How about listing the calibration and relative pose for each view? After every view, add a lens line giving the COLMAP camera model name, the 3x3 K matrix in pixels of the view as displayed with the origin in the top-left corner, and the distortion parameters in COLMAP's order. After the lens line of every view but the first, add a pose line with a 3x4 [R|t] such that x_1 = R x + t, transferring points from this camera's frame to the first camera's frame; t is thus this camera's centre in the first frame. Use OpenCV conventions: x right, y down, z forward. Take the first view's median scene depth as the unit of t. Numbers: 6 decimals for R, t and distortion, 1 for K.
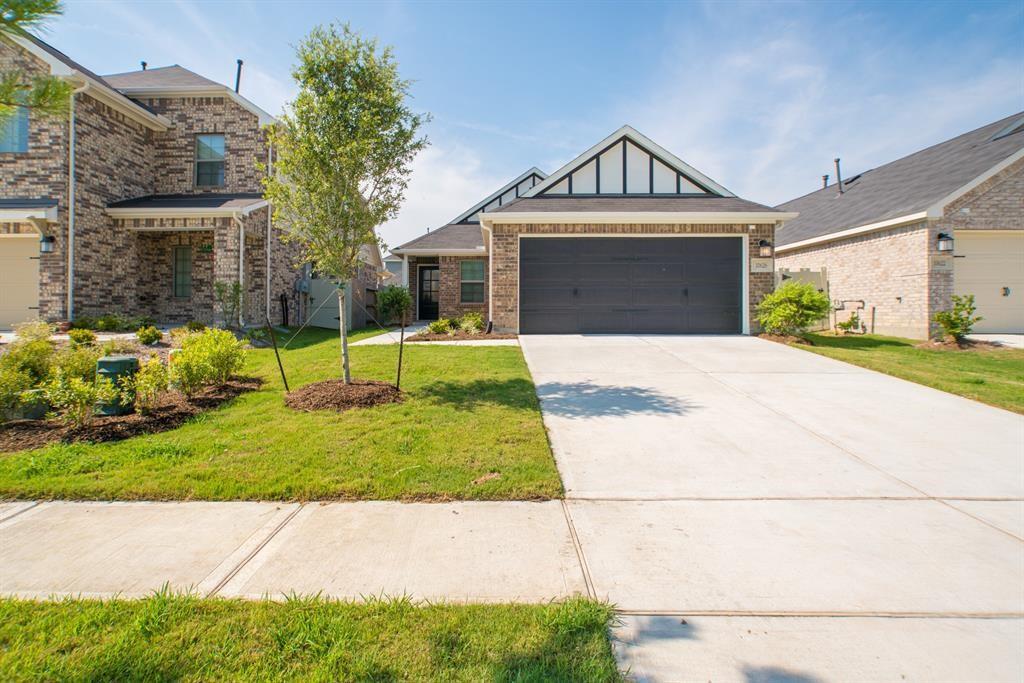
lens RADIAL K [[455.3, 0, 486.0], [0, 455.3, 311.0], [0, 0, 1]] dist [-0.013962, 0.000923]
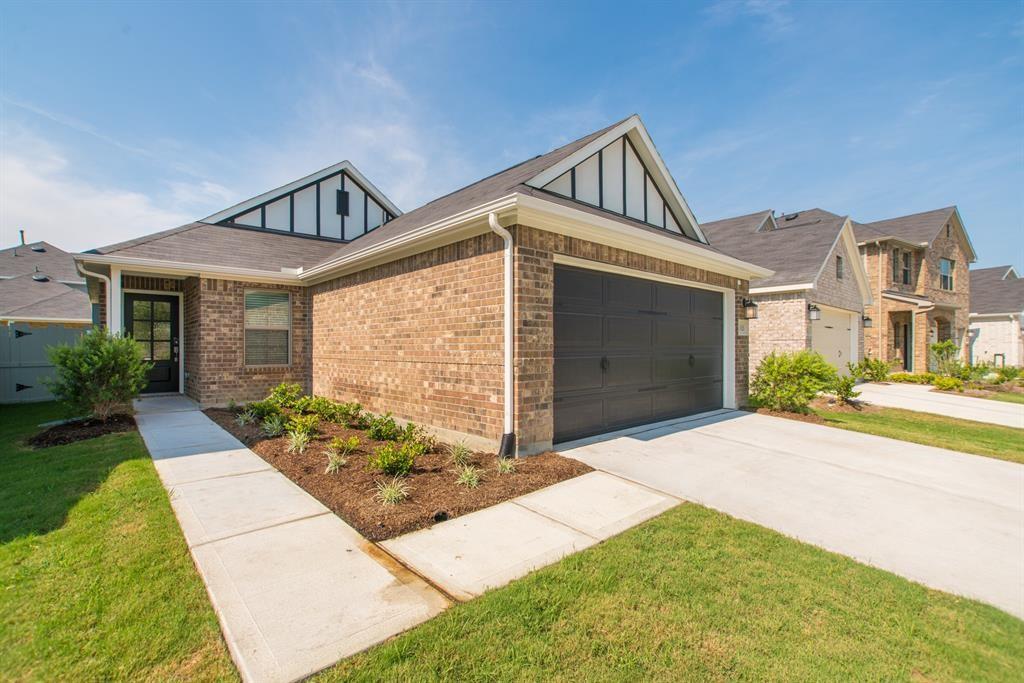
lens RADIAL K [[434.9, 0, 470.8], [0, 434.9, 347.3], [0, 0, 1]] dist [-0.022653, 0.016317]
pose [[0.765675, -0.002706, 0.643222, -0.290930], [0.003090, 0.999995, 0.000528, -0.061297], [-0.643220, 0.001584, 0.765680, 0.647455]]
